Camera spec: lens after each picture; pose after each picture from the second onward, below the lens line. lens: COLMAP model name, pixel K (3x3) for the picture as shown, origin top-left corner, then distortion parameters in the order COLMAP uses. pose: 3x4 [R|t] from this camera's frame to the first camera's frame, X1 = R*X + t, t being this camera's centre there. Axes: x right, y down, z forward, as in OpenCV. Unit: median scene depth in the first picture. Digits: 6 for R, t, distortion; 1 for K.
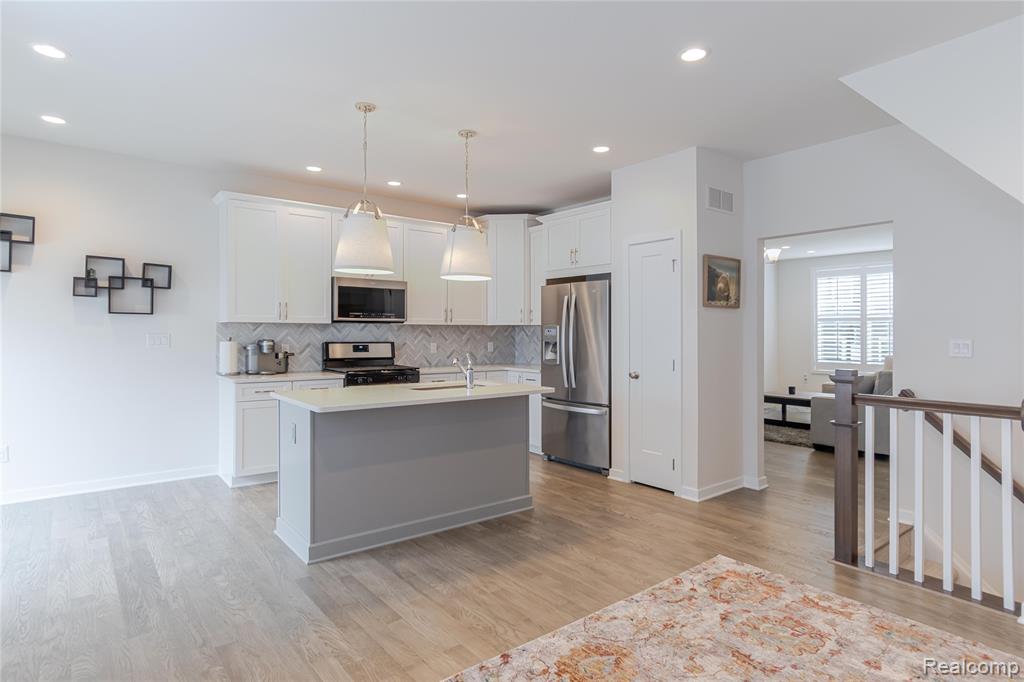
lens RADIAL K [[564.6, 0, 511.7], [0, 564.6, 334.8], [0, 0, 1]] dist [-0.005067, 0.014398]
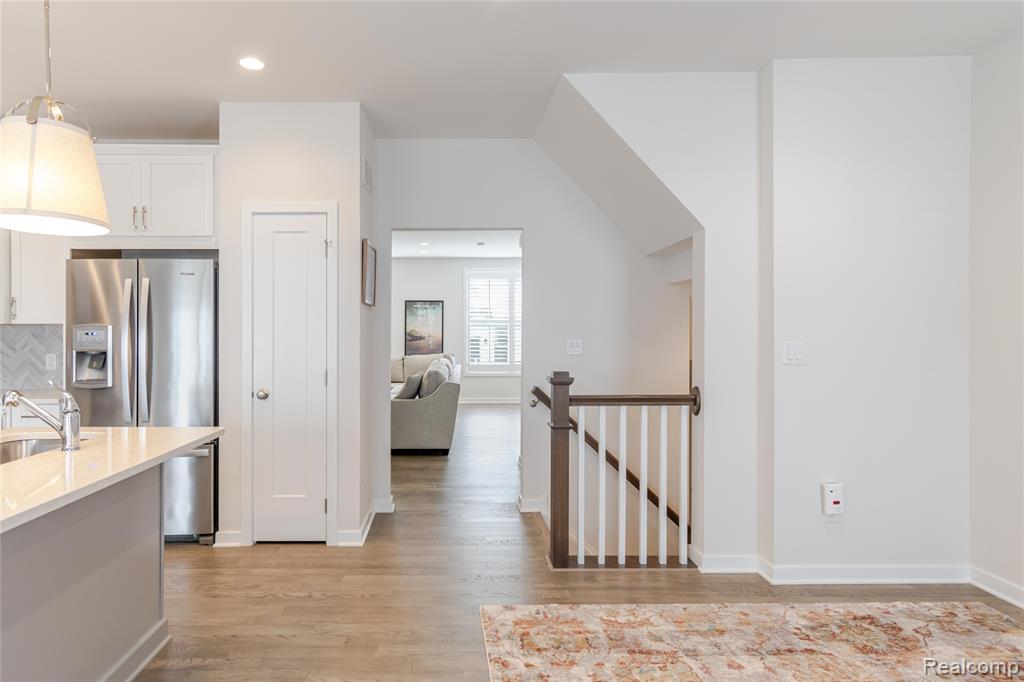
lens RADIAL K [[588.0, 0, 449.5], [0, 588.0, 331.1], [0, 0, 1]] dist [0.003653, 0.002566]
pose [[0.618665, 0.000934, 0.785655, -0.244740], [0.008013, 0.999940, -0.007499, -0.002095], [-0.785614, 0.010935, 0.618620, 0.370931]]
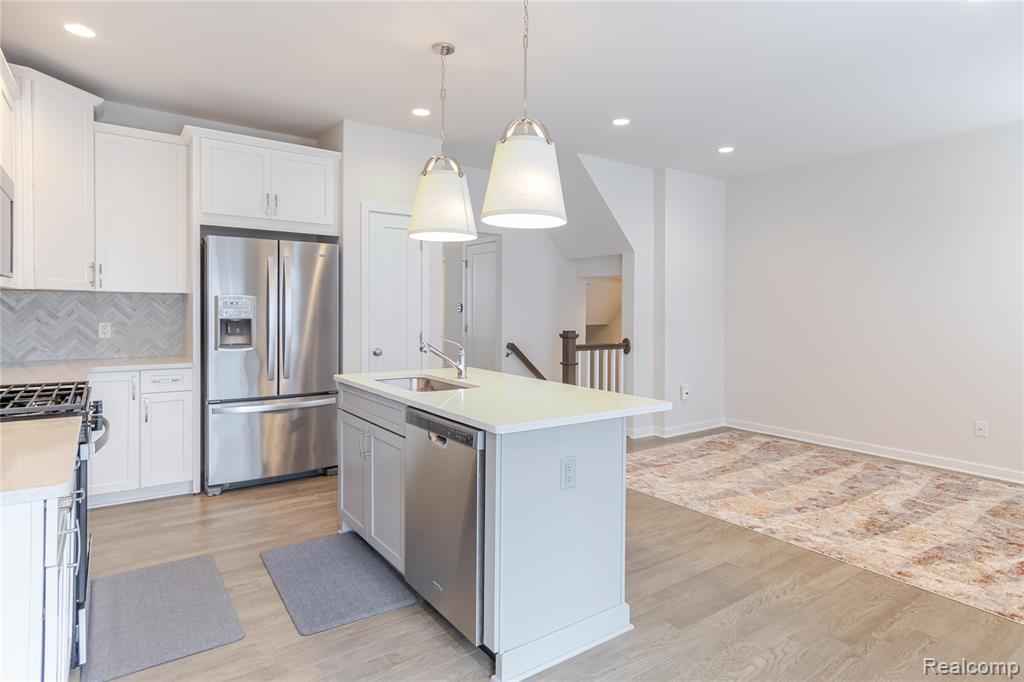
lens RADIAL K [[578.1, 0, 507.9], [0, 578.1, 307.5], [0, 0, 1]] dist [-0.000332, 0.004445]
pose [[0.041679, 0.000734, 0.999131, -0.778415], [-0.004127, 0.999991, -0.000562, -0.002888], [-0.999123, -0.004100, 0.041682, 0.790571]]
